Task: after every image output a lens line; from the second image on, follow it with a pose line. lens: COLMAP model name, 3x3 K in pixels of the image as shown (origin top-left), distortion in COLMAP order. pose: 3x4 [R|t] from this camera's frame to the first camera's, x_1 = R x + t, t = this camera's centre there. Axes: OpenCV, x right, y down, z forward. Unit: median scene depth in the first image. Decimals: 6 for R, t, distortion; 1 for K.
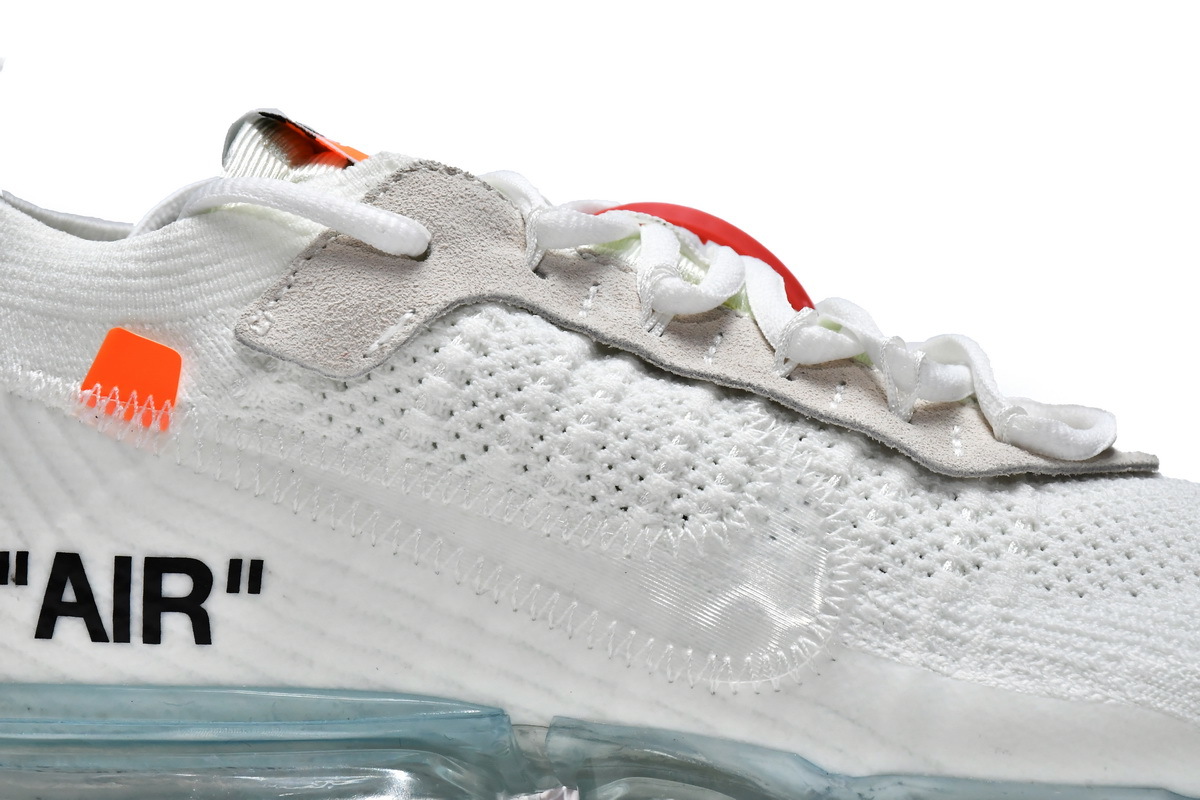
lens RADIAL K [[4738.8, 0, 601.0], [0, 4738.8, 401.3], [0, 0, 1]] dist [-0.104102, 0.000000]
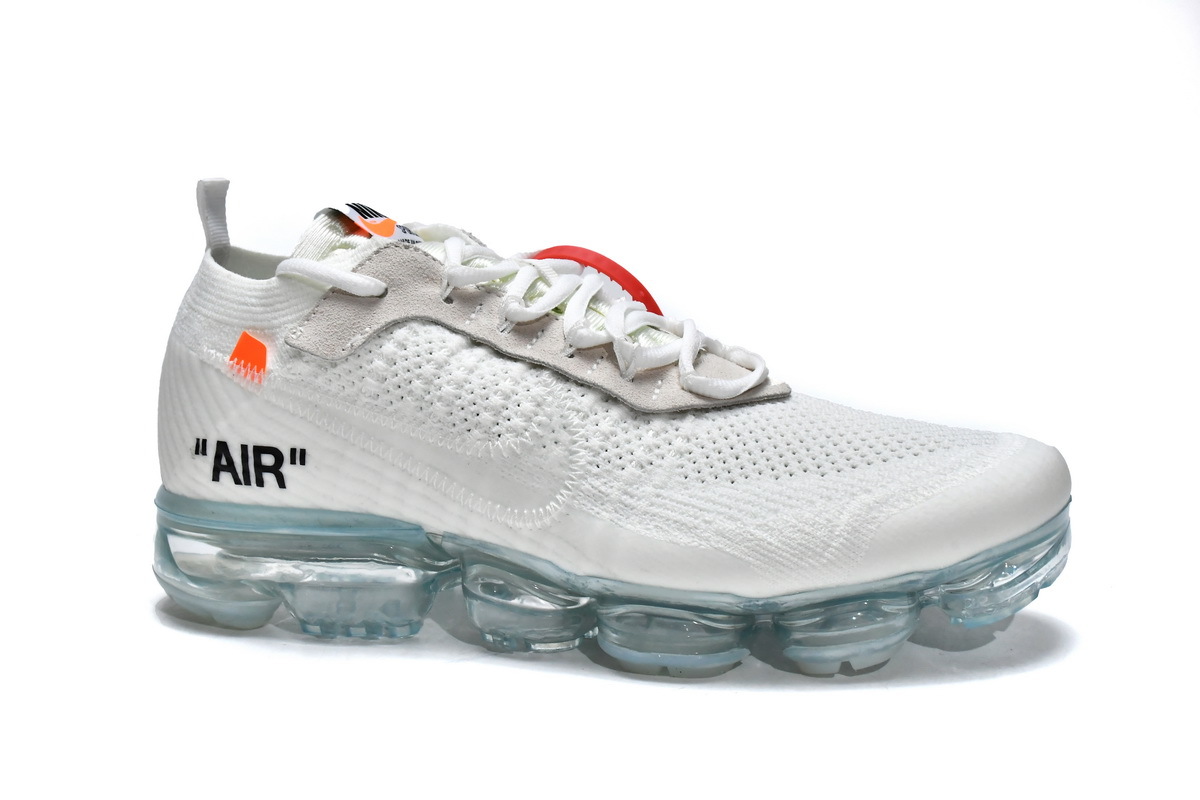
lens RADIAL K [[1663.4, 0, 595.9], [0, 1663.4, 394.4], [0, 0, 1]] dist [-0.031568, 0.000000]
pose [[0.957267, 0.023032, -0.288288, 0.249025], [0.021757, 0.988264, 0.151200, -0.093236], [0.288387, -0.151011, 0.945531, 0.371263]]
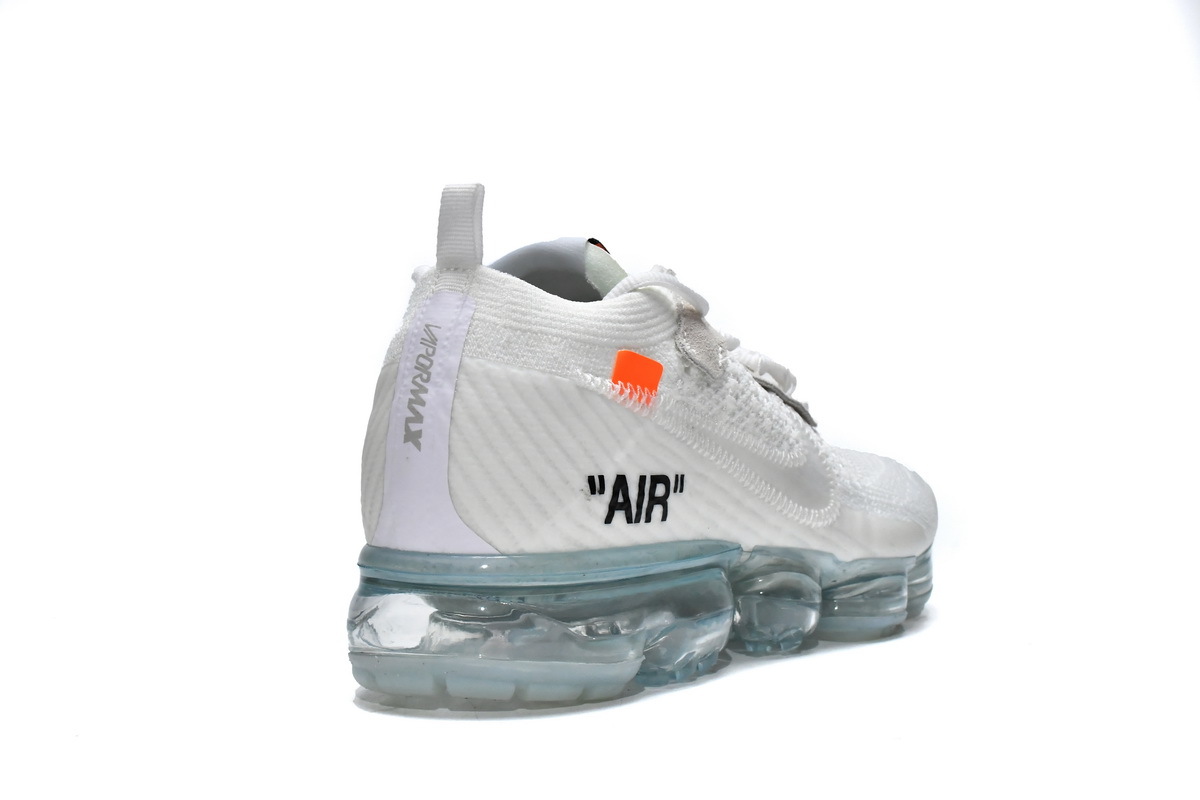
lens RADIAL K [[1751.2, 0, 599.5], [0, 1751.2, 400.8], [0, 0, 1]] dist [-0.241769, 0.000000]
pose [[0.551558, -0.001981, 0.834134, -0.672675], [-0.001159, 0.999994, 0.003142, 0.001774], [-0.834136, -0.002700, 0.551553, 0.641007]]
